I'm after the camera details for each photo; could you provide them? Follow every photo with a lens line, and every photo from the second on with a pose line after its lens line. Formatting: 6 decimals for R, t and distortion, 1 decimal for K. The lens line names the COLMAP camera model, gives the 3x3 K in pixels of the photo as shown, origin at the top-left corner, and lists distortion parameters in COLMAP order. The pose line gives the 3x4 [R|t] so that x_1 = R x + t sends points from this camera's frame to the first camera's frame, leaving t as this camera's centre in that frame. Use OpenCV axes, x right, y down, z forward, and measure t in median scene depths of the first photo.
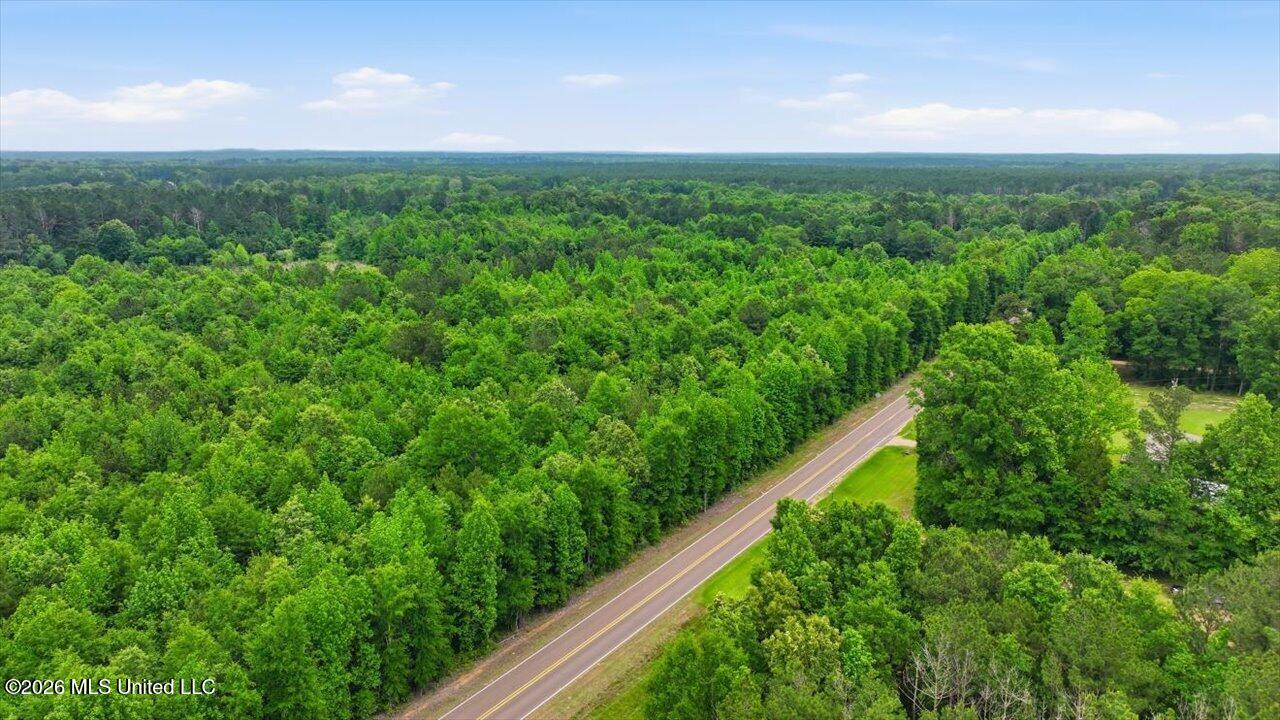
lens RADIAL K [[904.1, 0, 641.0], [0, 904.1, 356.8], [0, 0, 1]] dist [-0.000917, 0.013947]
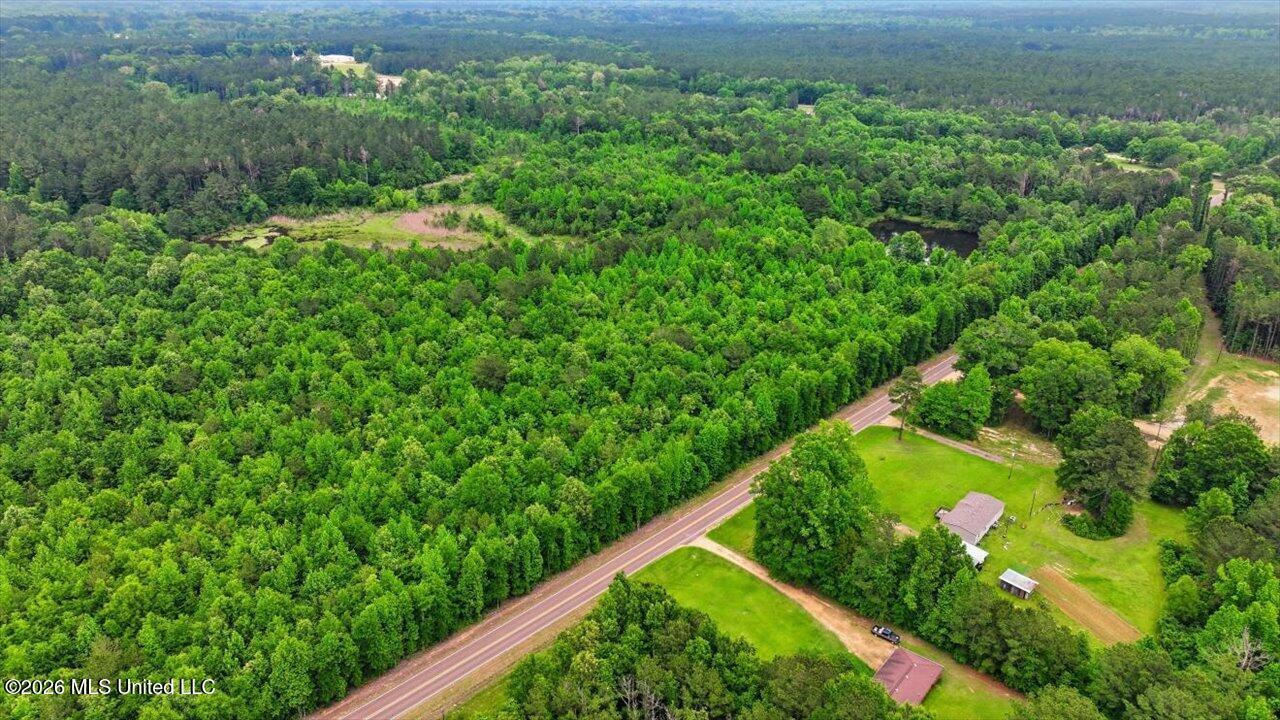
lens RADIAL K [[904.1, 0, 638.0], [0, 904.1, 357.4], [0, 0, 1]] dist [-0.000917, 0.013947]
pose [[0.982308, 0.073294, -0.172331, 0.378642], [-0.041703, 0.982735, 0.180257, -0.488708], [0.182568, -0.169881, 0.968406, -0.586739]]
